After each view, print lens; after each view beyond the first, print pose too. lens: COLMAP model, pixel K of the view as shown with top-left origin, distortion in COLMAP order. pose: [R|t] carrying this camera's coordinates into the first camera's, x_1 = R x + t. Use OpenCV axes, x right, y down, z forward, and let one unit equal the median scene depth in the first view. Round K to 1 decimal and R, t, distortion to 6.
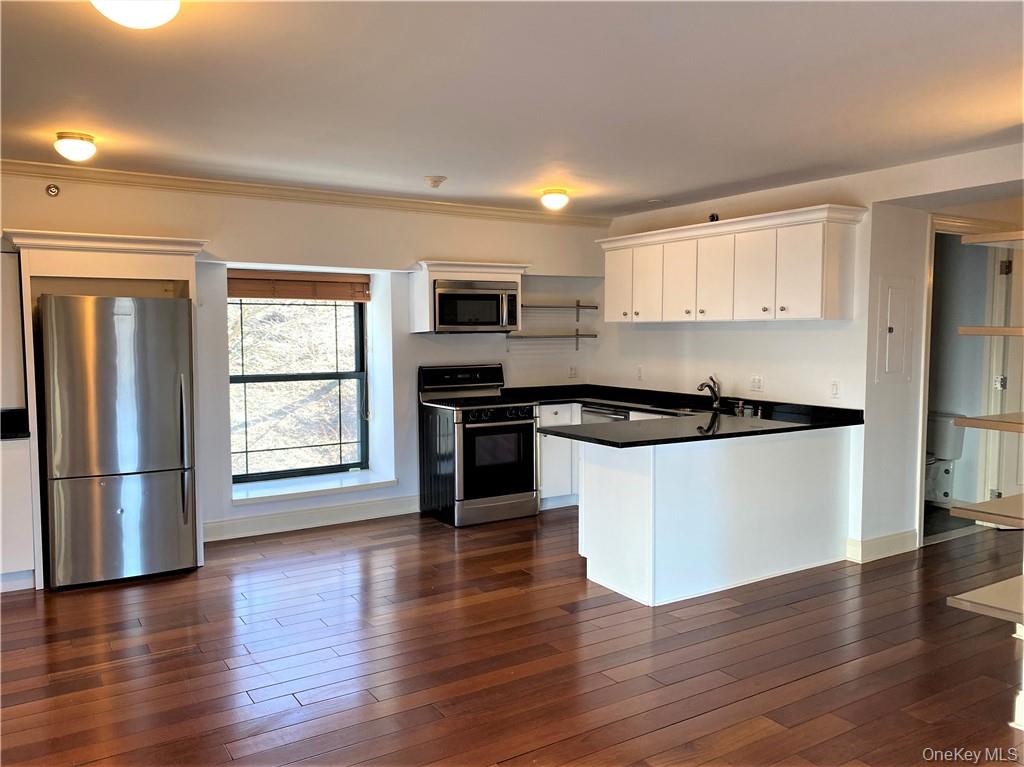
lens RADIAL K [[779.8, 0, 512.0], [0, 779.8, 383.5], [0, 0, 1]] dist [0.003199, -0.003077]
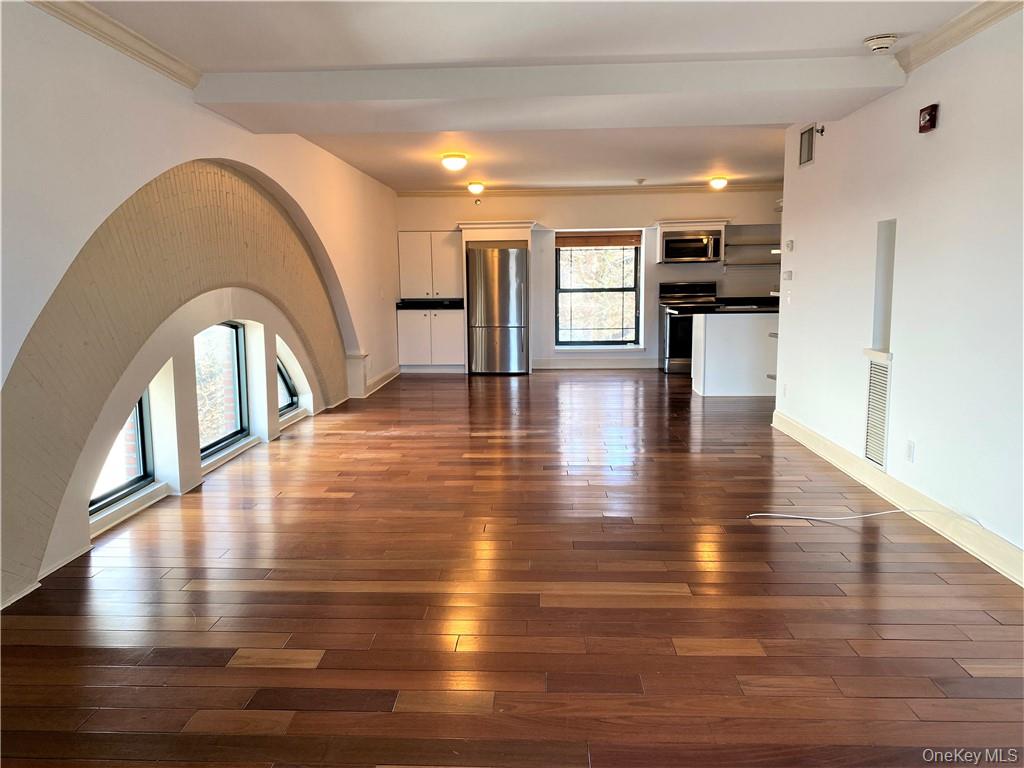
lens RADIAL K [[779.8, 0, 512.0], [0, 779.8, 384.0], [0, 0, 1]] dist [0.003199, -0.003077]
pose [[0.814864, 0.061569, -0.576373, 0.627649], [-0.023596, 0.997042, 0.073146, 0.083285], [0.579172, -0.046003, 0.813907, -0.608546]]
